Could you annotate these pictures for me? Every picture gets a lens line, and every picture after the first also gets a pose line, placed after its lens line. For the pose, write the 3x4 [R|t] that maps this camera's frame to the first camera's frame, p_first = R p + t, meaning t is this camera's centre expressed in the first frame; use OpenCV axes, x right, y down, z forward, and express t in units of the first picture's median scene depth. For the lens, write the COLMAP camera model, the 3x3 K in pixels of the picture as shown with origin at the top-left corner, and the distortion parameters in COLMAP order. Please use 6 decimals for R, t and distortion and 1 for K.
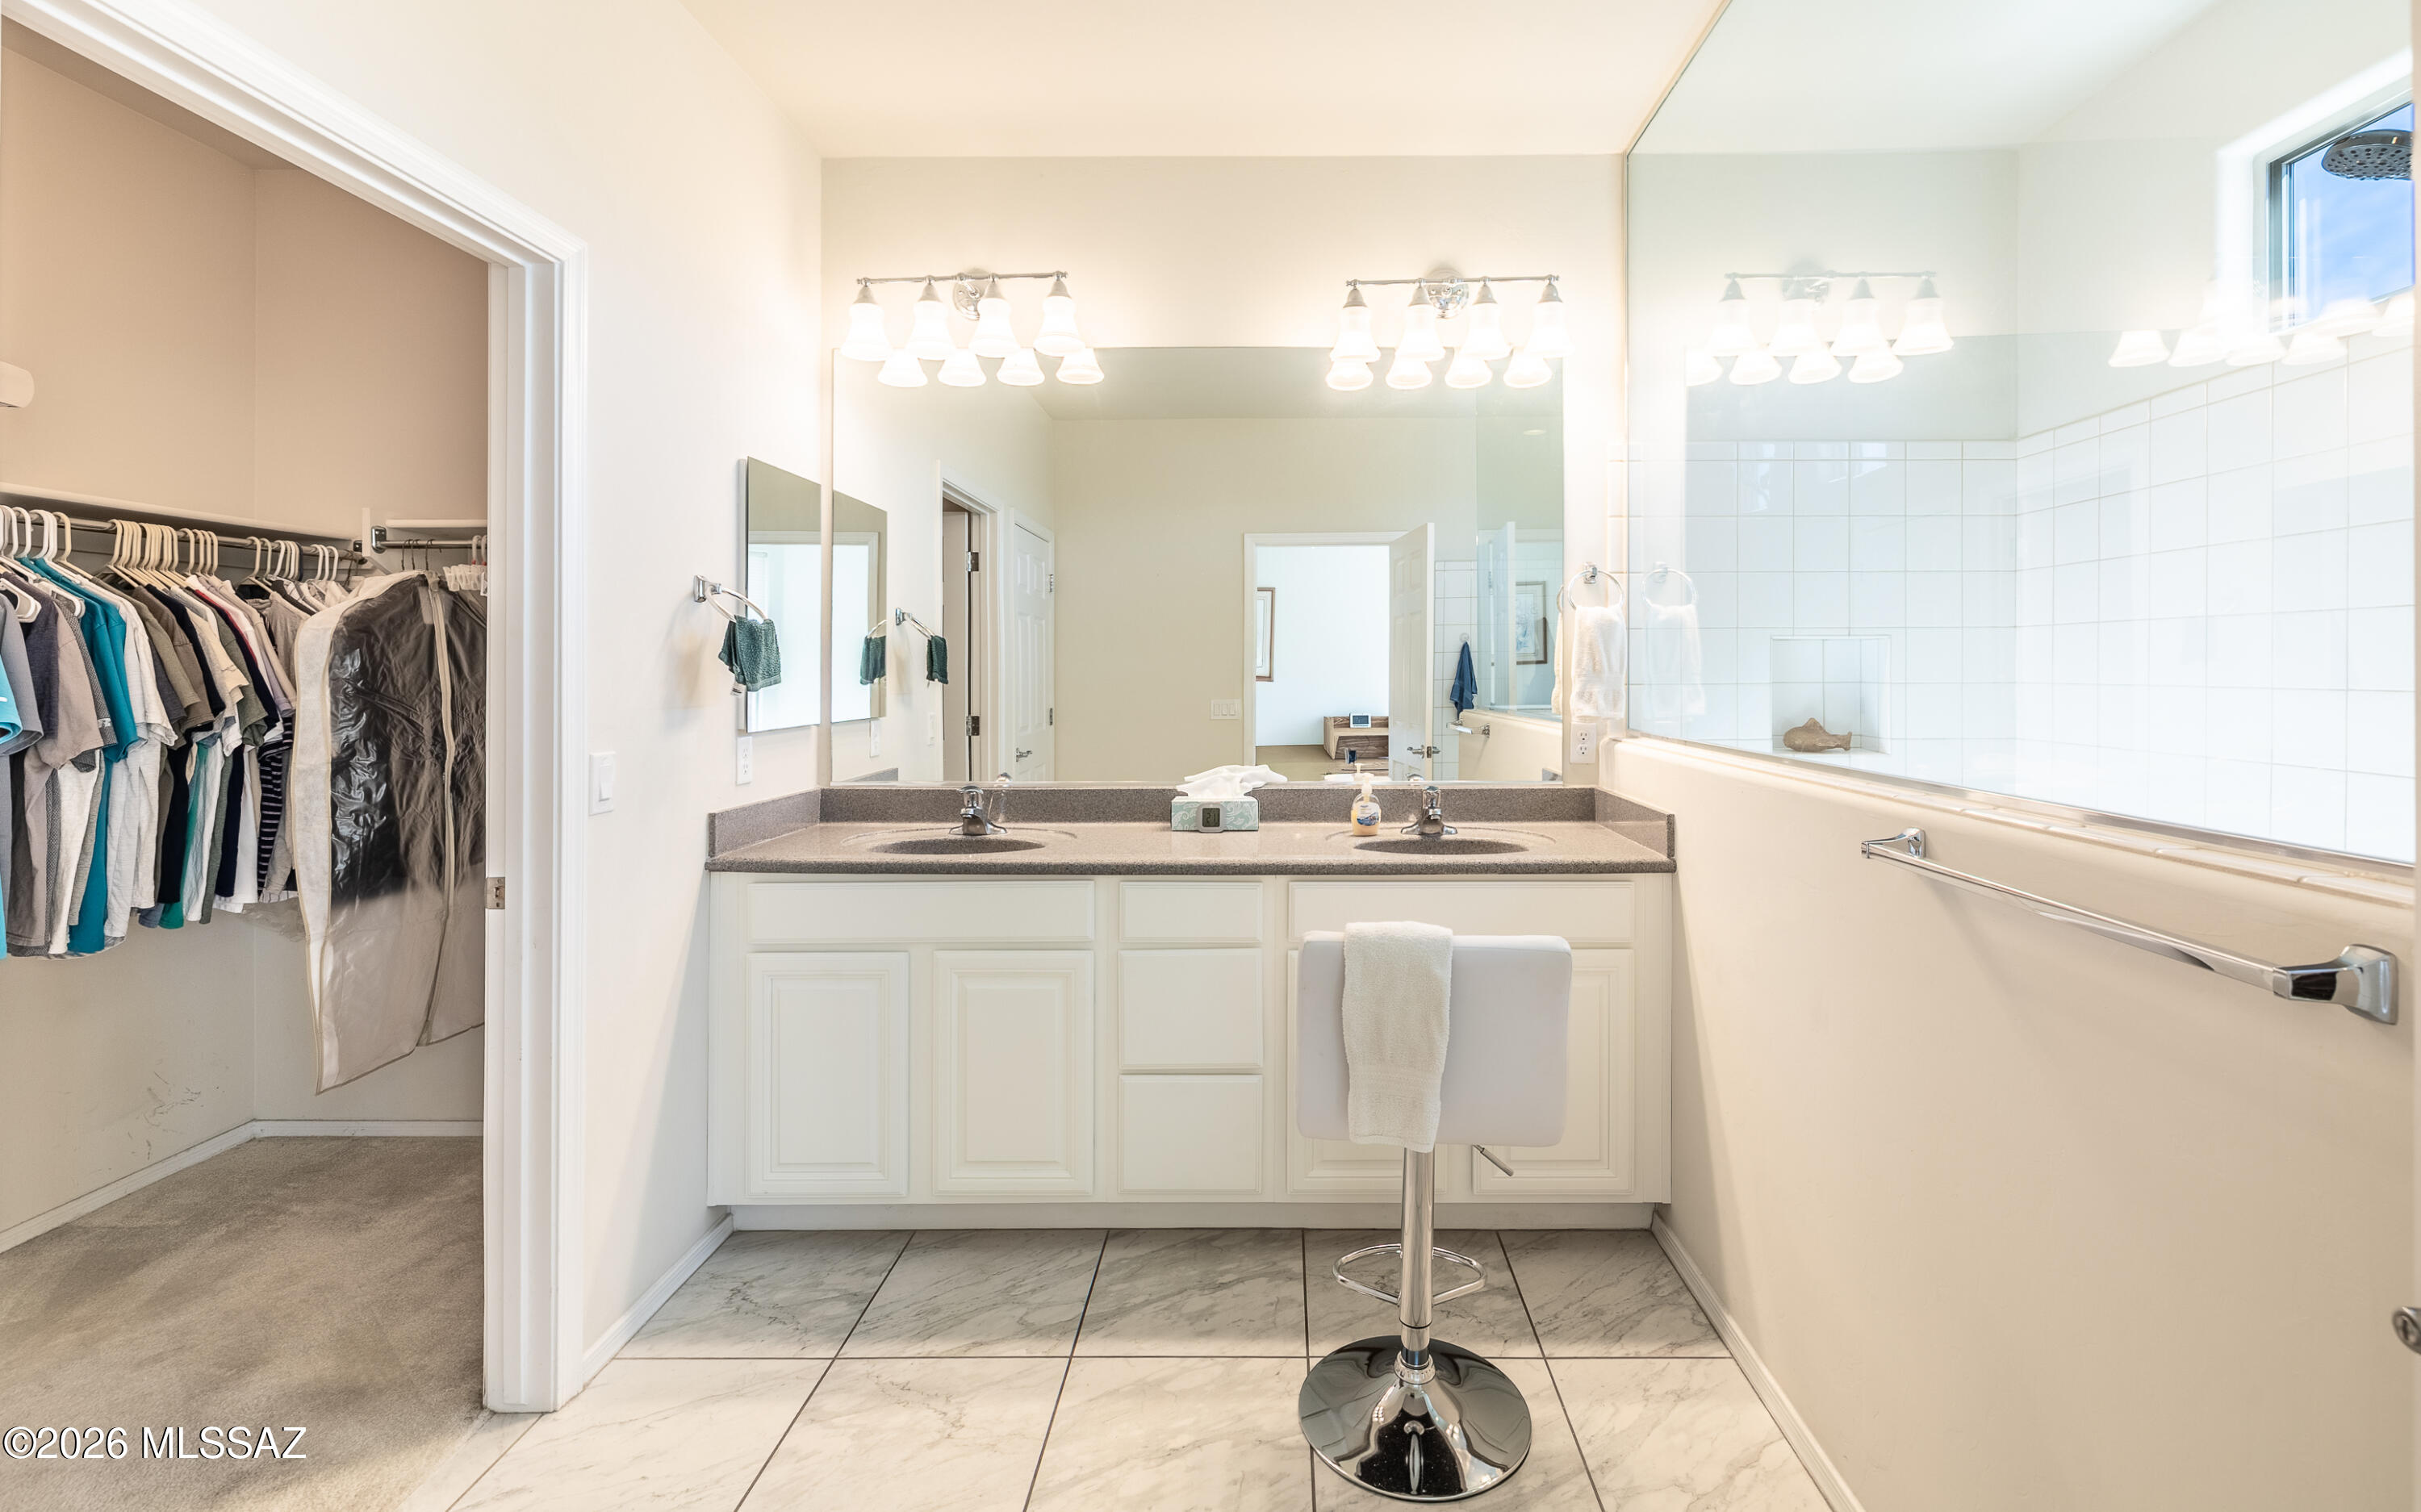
lens RADIAL K [[1047.5, 0, 1284.8], [0, 1047.5, 654.0], [0, 0, 1]] dist [-0.001585, -0.000307]
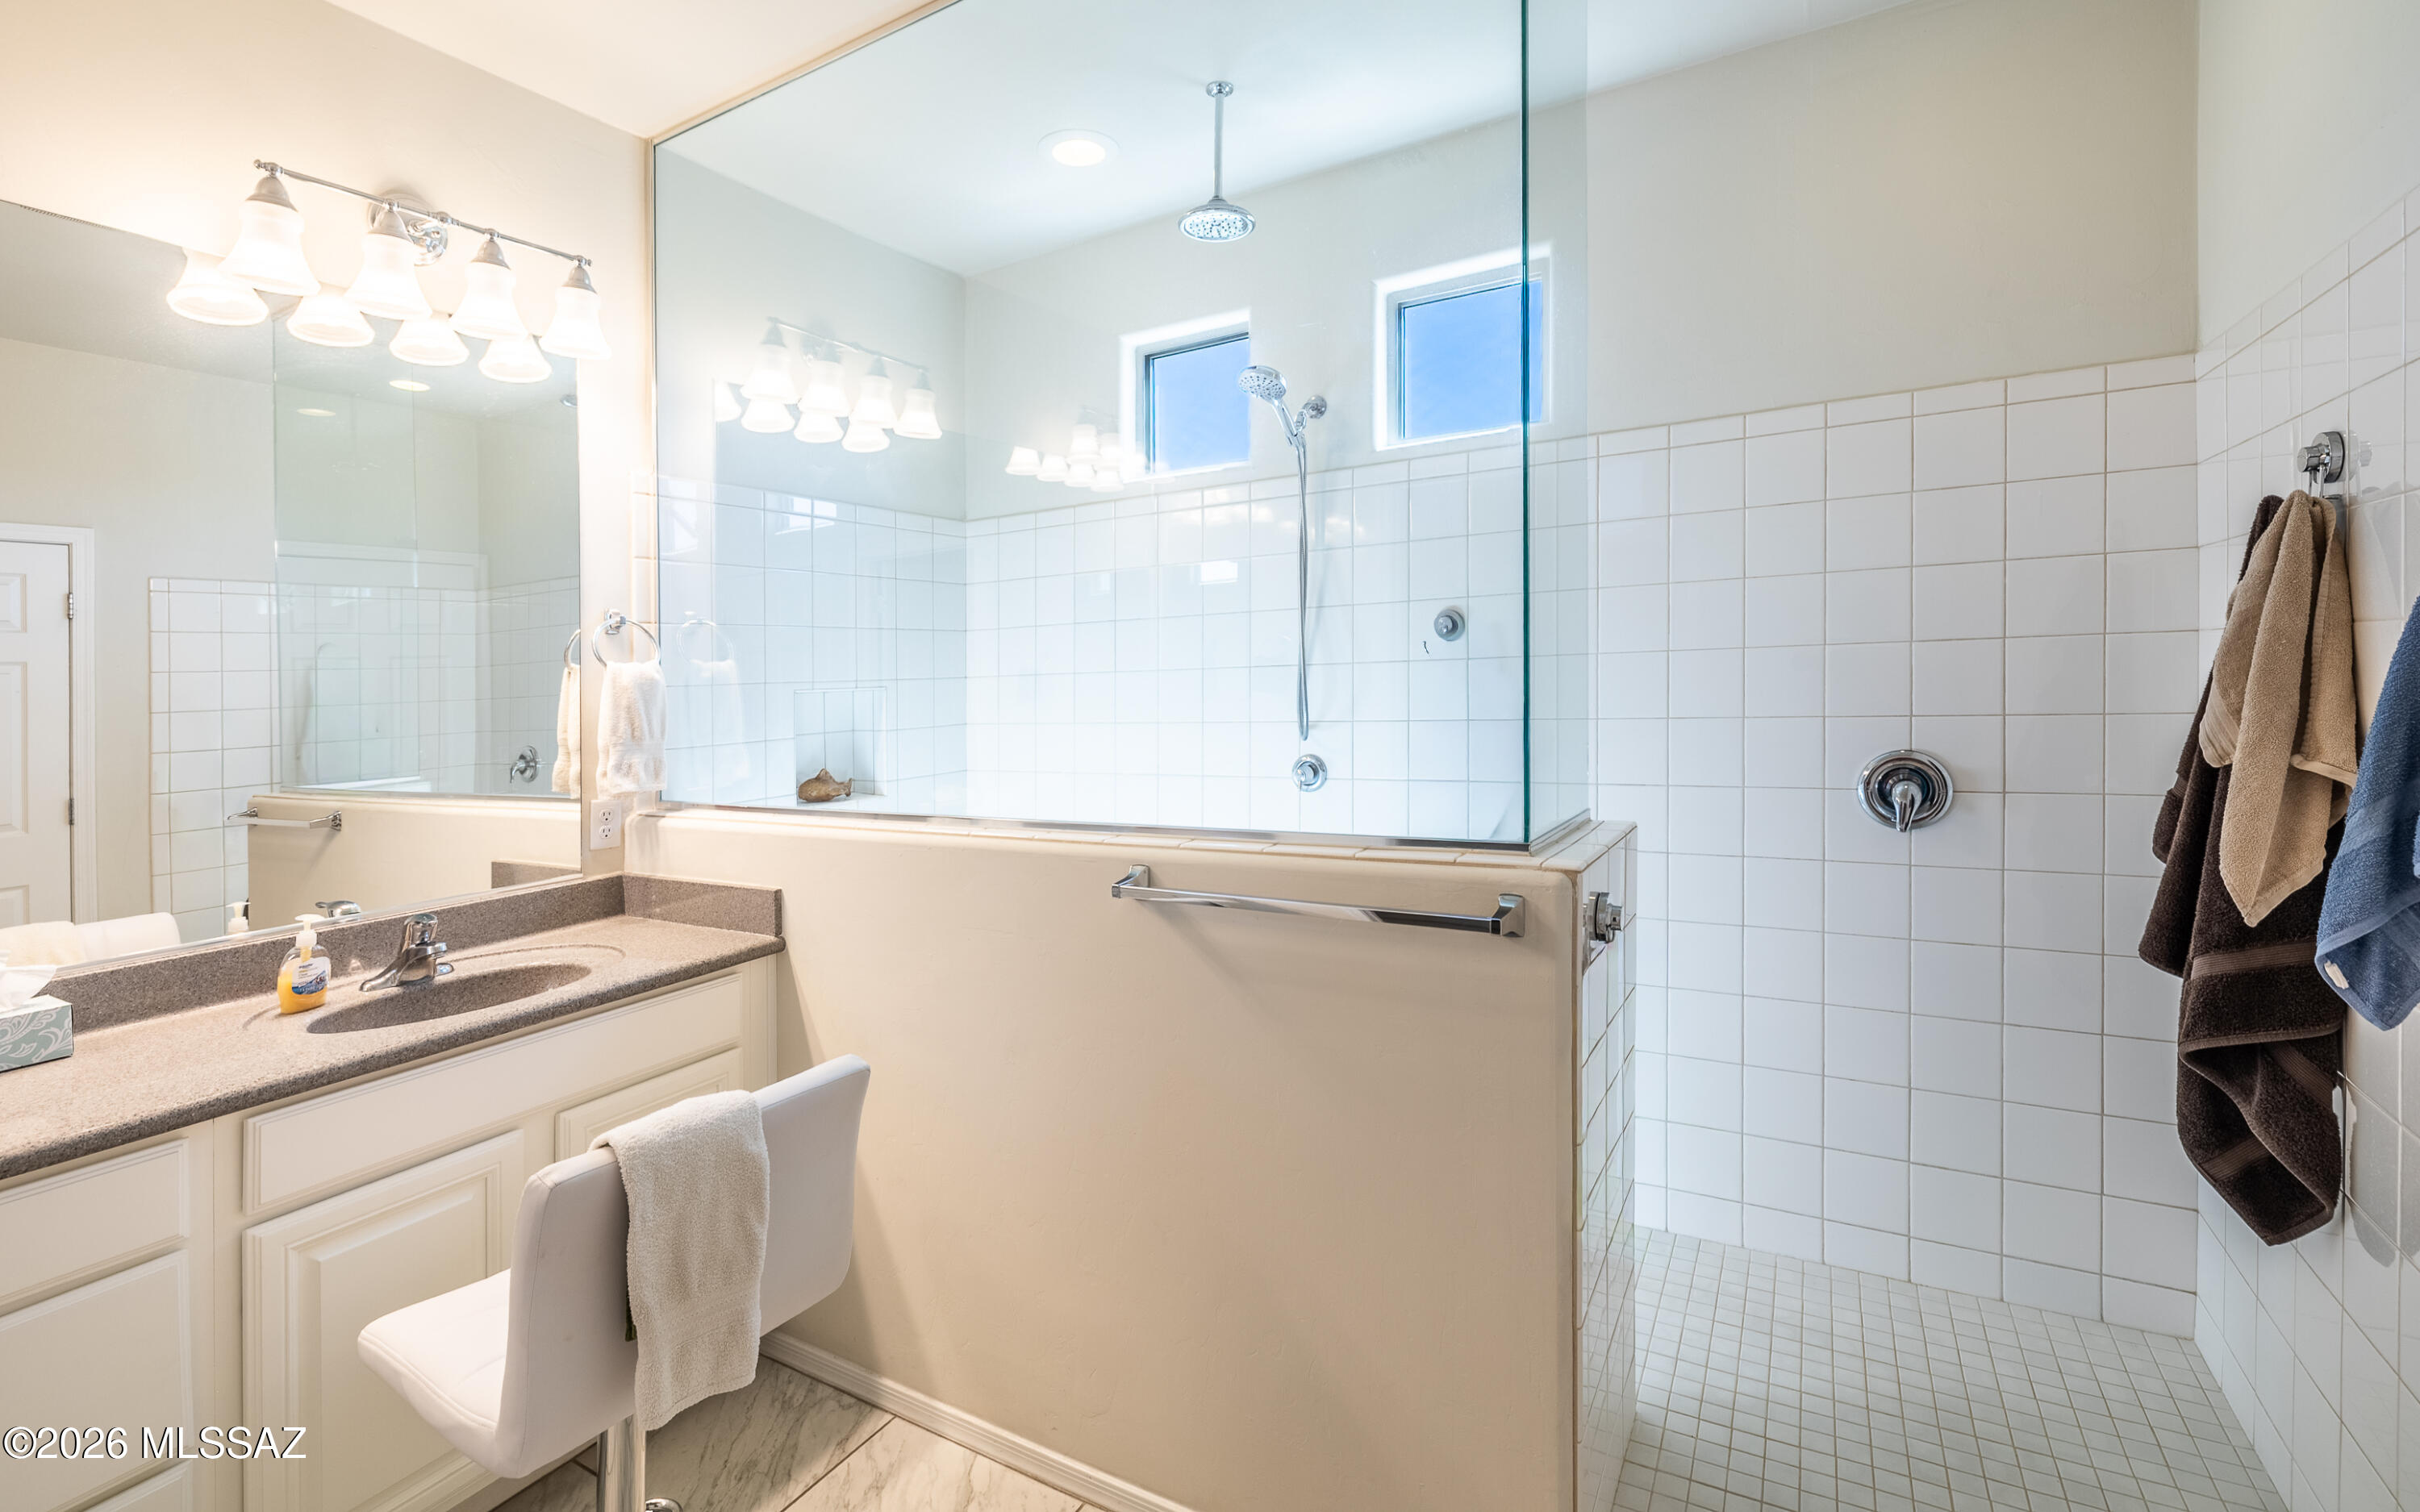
lens RADIAL K [[1032.8, 0, 1220.0], [0, 1032.8, 686.8], [0, 0, 1]] dist [-0.002023, -0.000479]
pose [[0.498565, -0.023565, 0.866532, -0.194686], [0.021916, 0.999654, 0.014575, -0.027839], [-0.866575, 0.011725, 0.498909, 0.169407]]
